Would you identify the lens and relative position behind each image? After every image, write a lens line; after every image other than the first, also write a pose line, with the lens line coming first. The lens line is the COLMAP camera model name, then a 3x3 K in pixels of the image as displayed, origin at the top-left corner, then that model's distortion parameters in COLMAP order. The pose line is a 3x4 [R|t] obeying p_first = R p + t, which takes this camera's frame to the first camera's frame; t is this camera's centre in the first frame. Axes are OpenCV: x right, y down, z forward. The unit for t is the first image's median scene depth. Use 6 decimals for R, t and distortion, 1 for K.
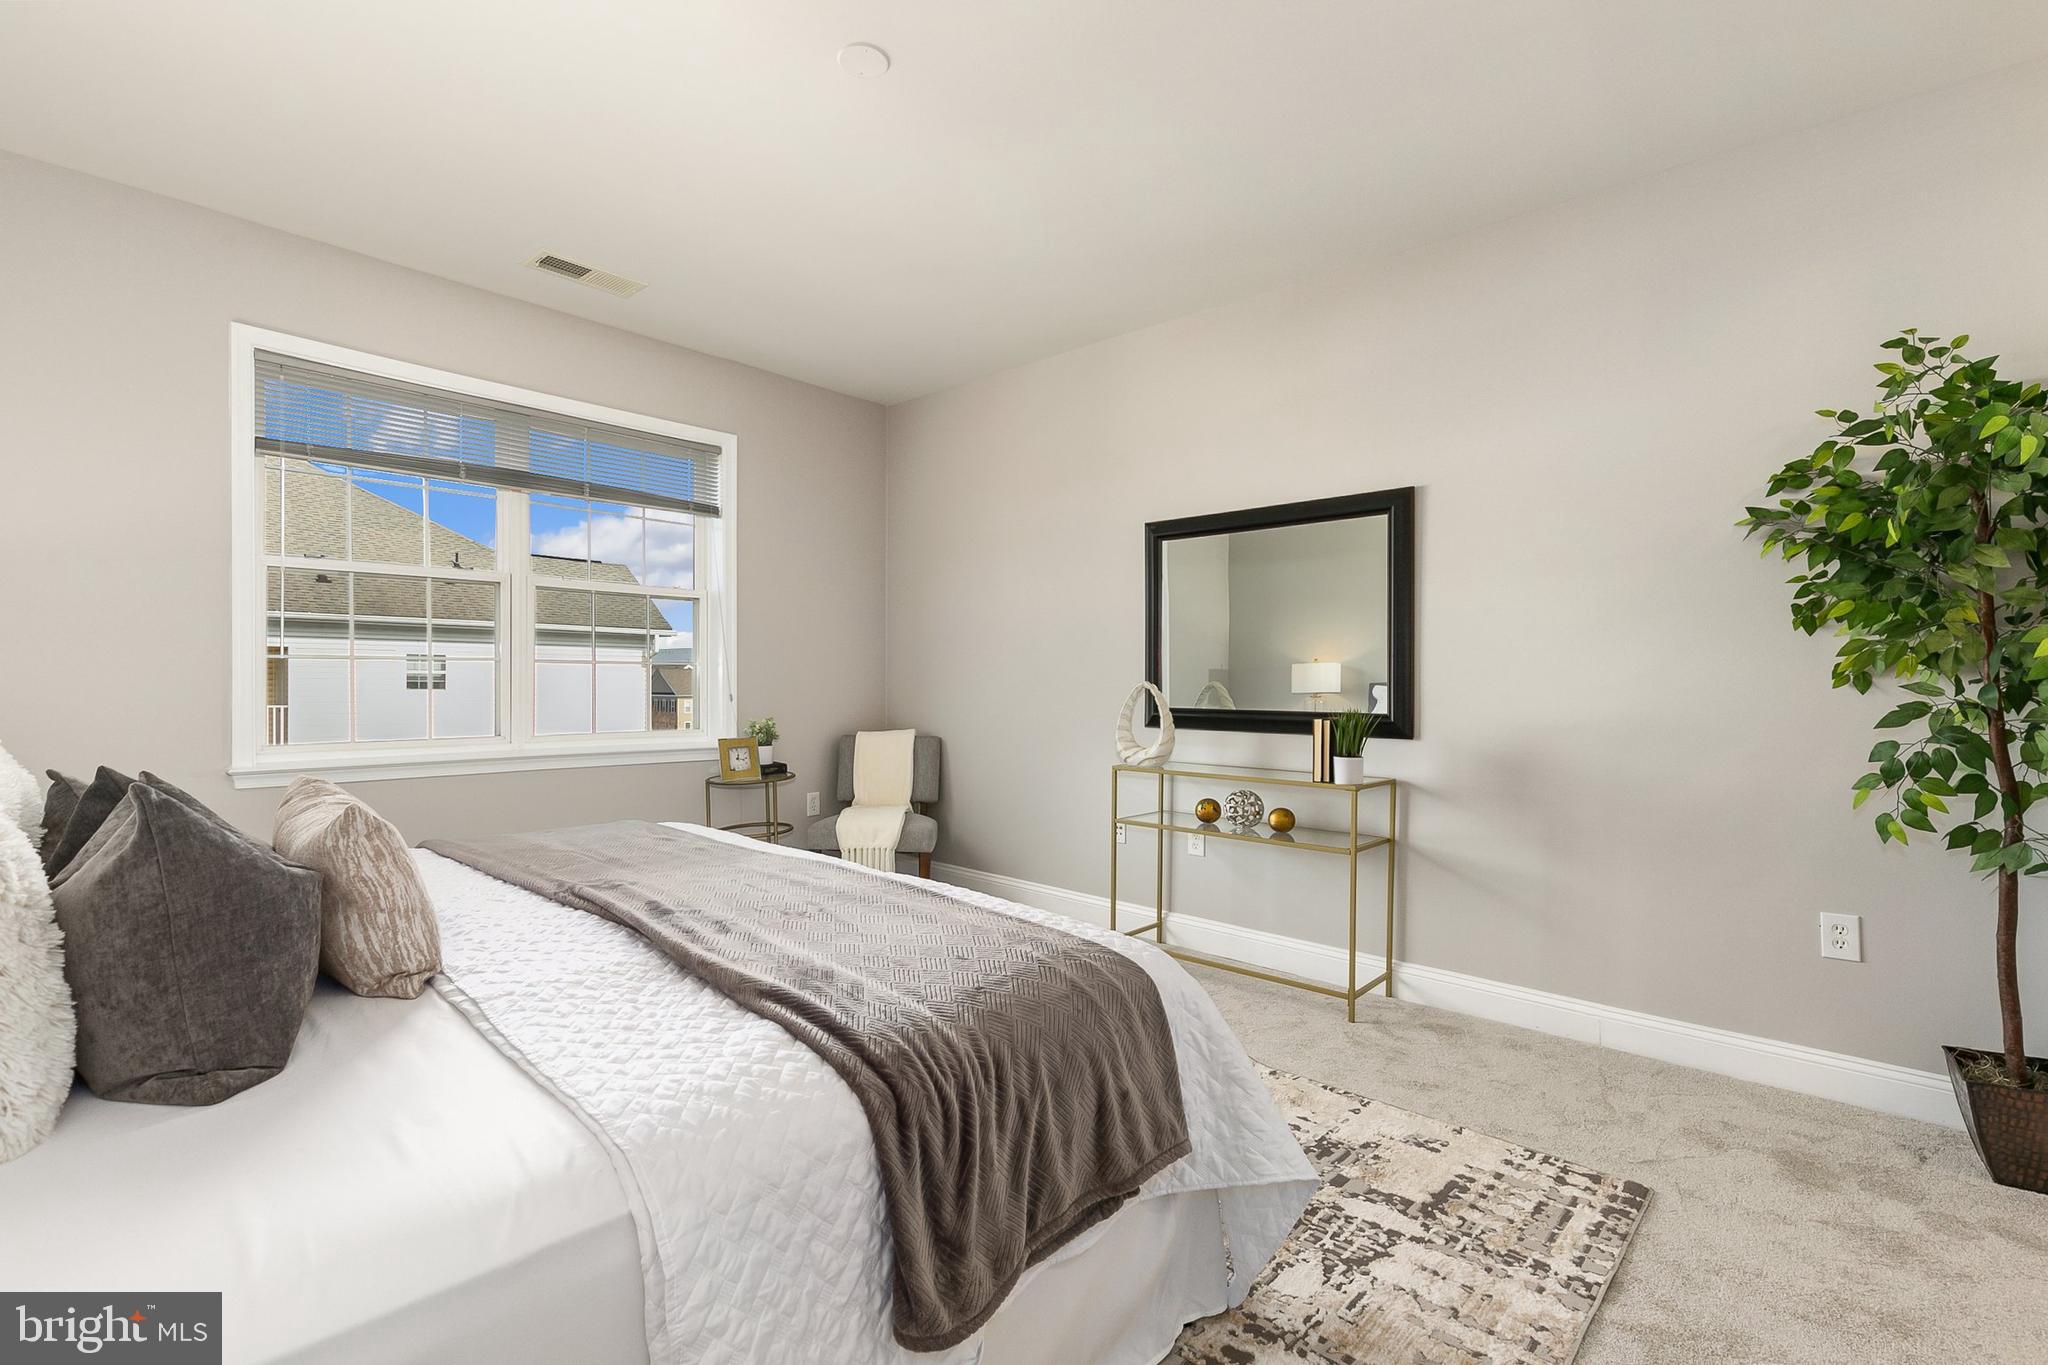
lens RADIAL K [[918.0, 0, 1024.7], [0, 918.0, 677.9], [0, 0, 1]] dist [0.004541, -0.000675]
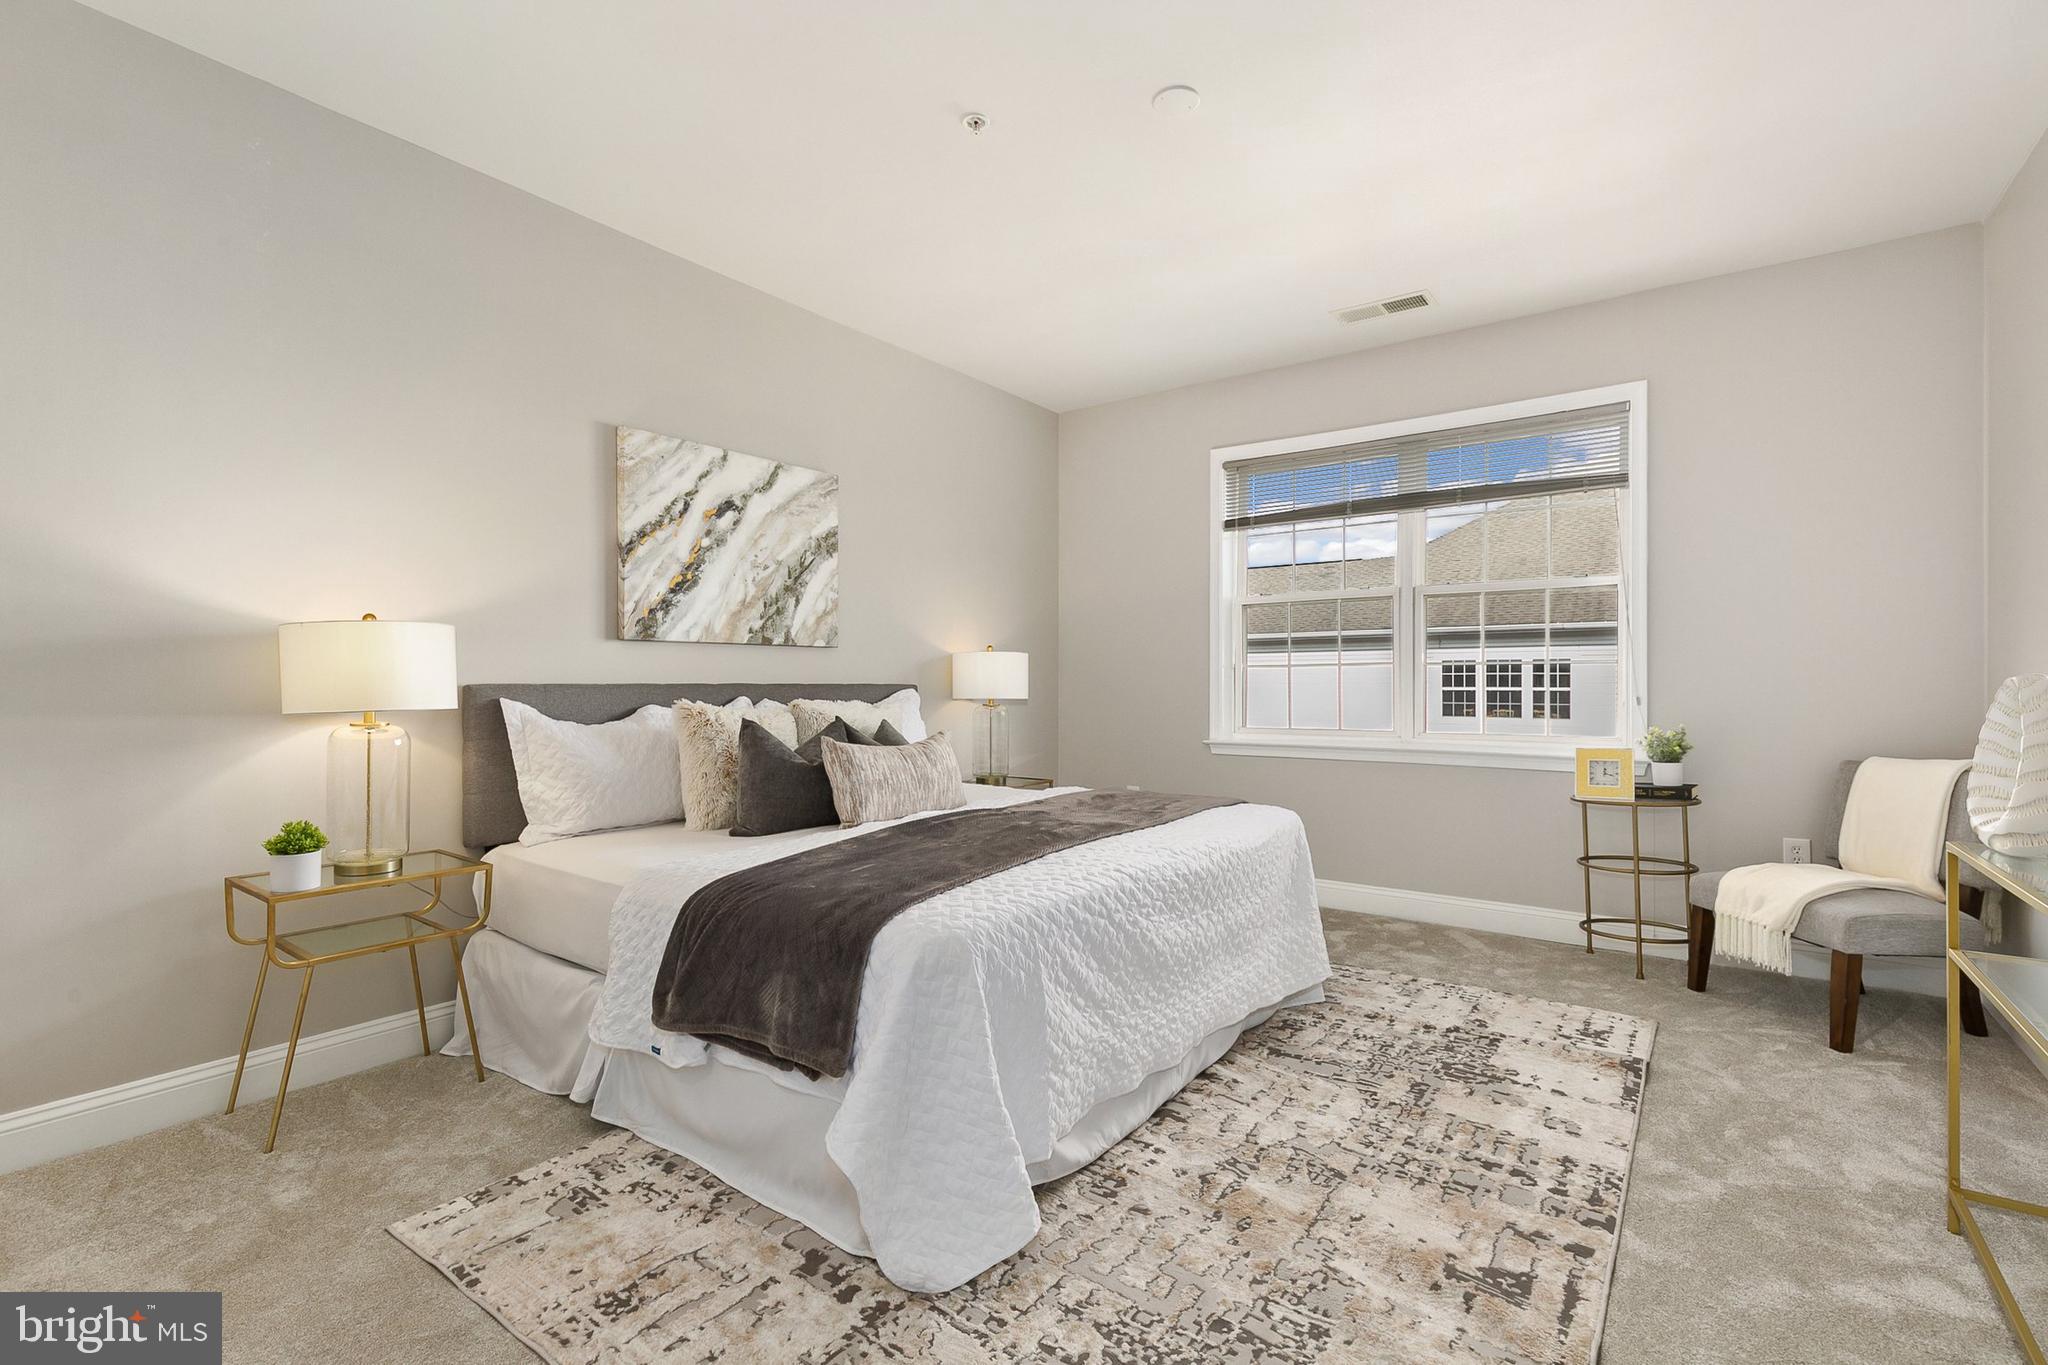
lens RADIAL K [[918.0, 0, 1024.7], [0, 918.0, 677.9], [0, 0, 1]] dist [0.004541, -0.000675]
pose [[0.116139, -0.008983, -0.993192, 0.499257], [0.005344, 0.999950, -0.008419, 0.005830], [0.993219, -0.004330, 0.116182, 0.404557]]
